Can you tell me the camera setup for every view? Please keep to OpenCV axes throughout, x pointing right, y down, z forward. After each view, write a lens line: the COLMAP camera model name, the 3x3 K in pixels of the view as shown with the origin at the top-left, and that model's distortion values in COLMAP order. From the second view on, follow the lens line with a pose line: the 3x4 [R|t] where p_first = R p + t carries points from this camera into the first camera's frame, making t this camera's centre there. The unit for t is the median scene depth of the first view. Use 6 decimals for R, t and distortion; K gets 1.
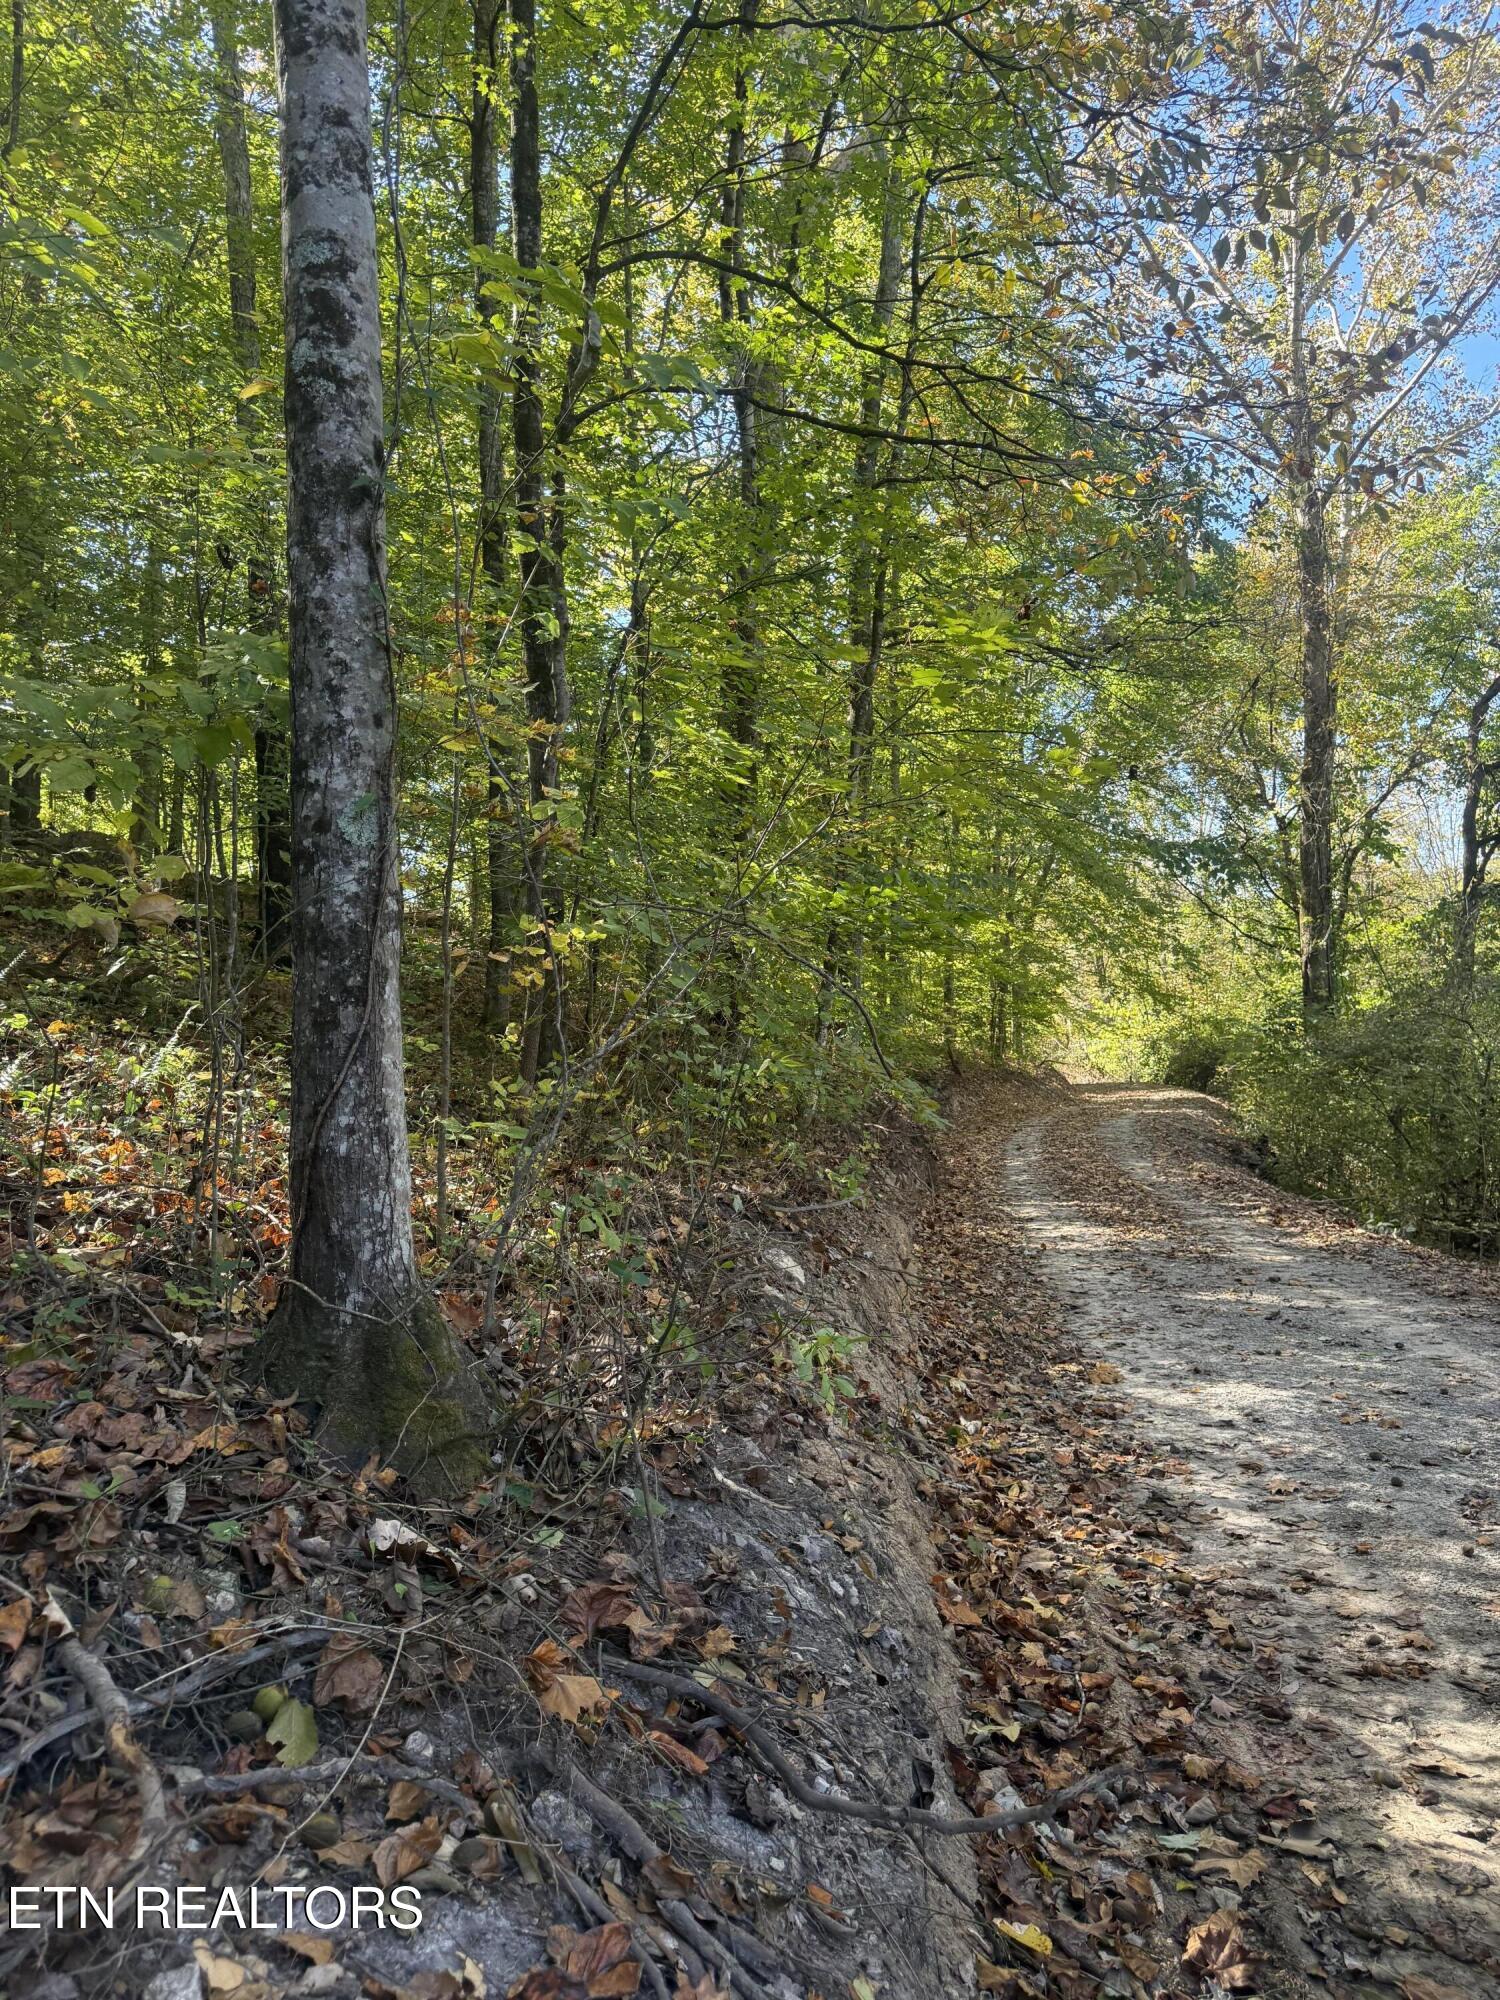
lens RADIAL K [[1404.2, 0, 758.5], [0, 1404.2, 993.7], [0, 0, 1]] dist [0.051188, -0.062196]
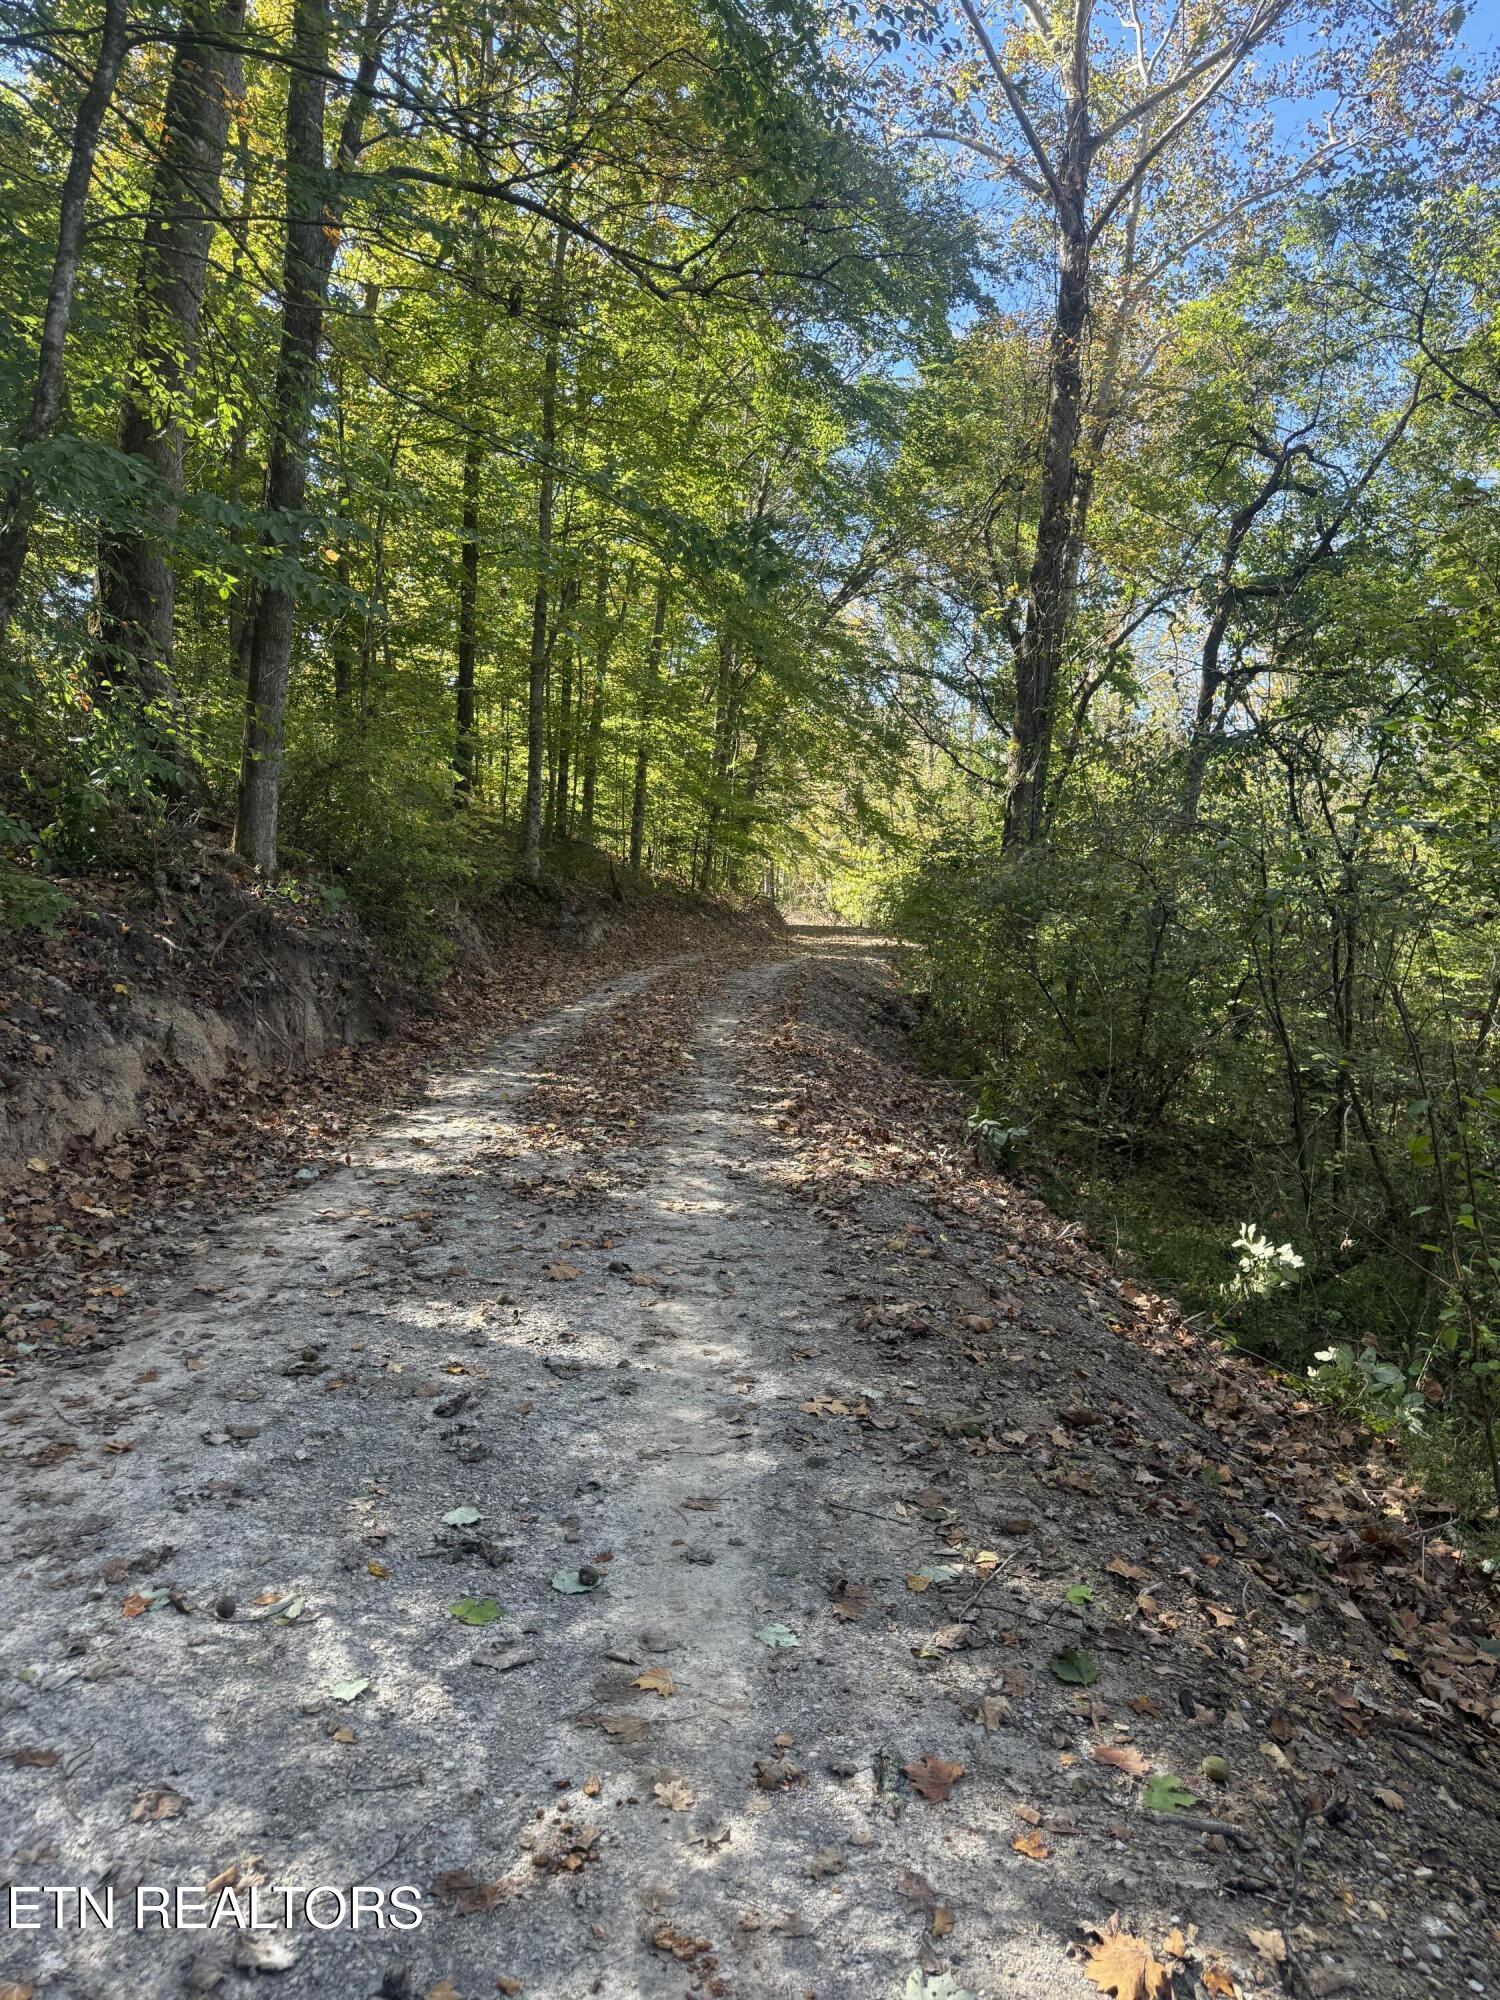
lens RADIAL K [[1404.2, 0, 741.8], [0, 1404.2, 998.8], [0, 0, 1]] dist [0.051188, -0.062196]
pose [[0.987233, 0.065084, 0.145379, 0.086044], [-0.082626, 0.989560, 0.118085, 0.008717], [-0.136176, -0.128589, 0.982304, 0.128382]]
